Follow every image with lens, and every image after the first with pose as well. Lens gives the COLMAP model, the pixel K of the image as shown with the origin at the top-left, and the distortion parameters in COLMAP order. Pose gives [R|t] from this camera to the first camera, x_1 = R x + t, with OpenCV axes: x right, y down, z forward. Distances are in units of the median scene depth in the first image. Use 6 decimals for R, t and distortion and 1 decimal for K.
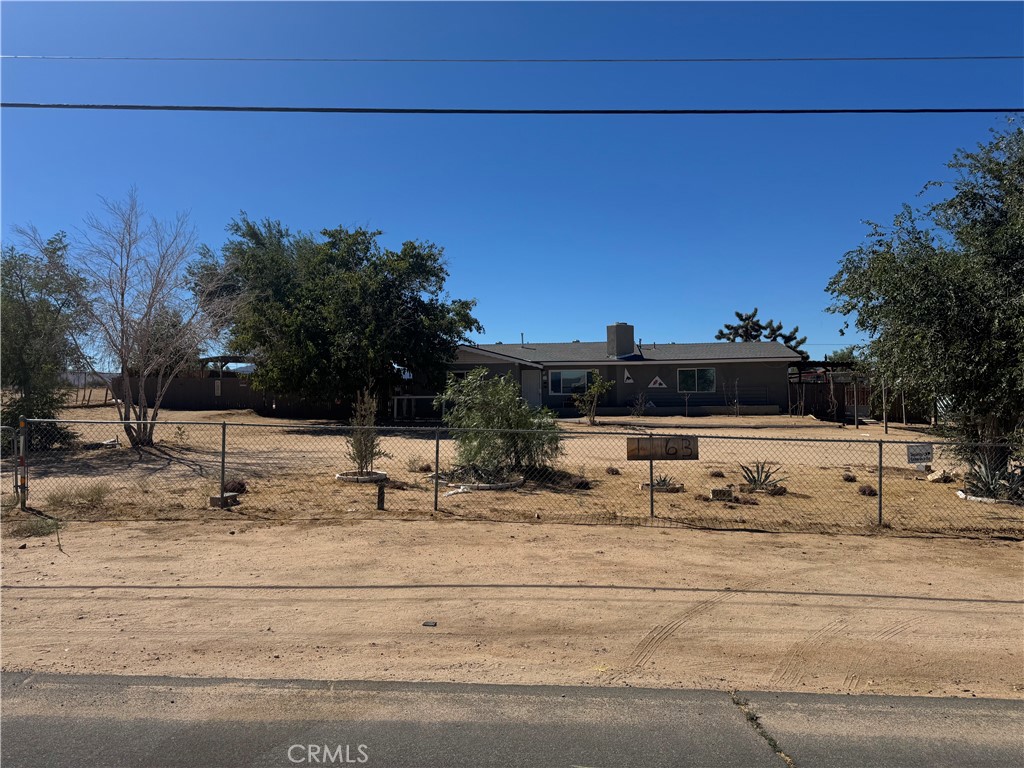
lens RADIAL K [[647.6, 0, 512.0], [0, 647.6, 384.0], [0, 0, 1]] dist [-0.025560, -0.001573]
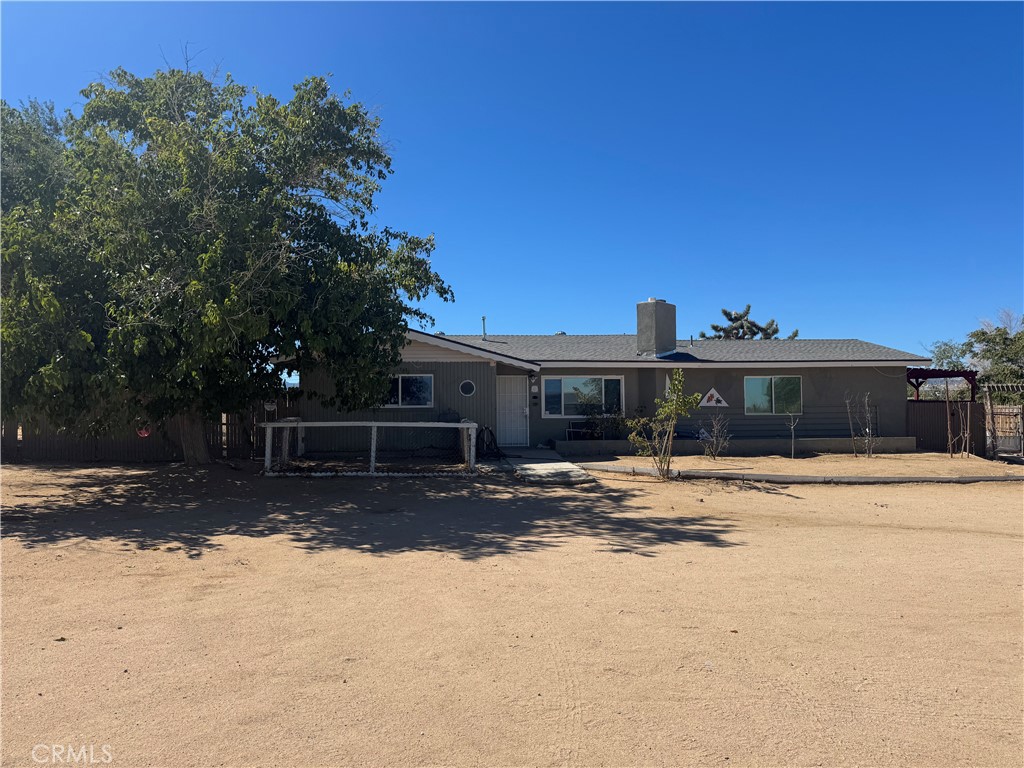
lens RADIAL K [[647.6, 0, 512.0], [0, 647.6, 384.0], [0, 0, 1]] dist [-0.025560, -0.001573]
pose [[0.979852, 0.012311, 0.199346, -0.088505], [-0.007202, 0.999627, -0.026334, 0.001563], [-0.199596, 0.024368, 0.979575, 0.439245]]
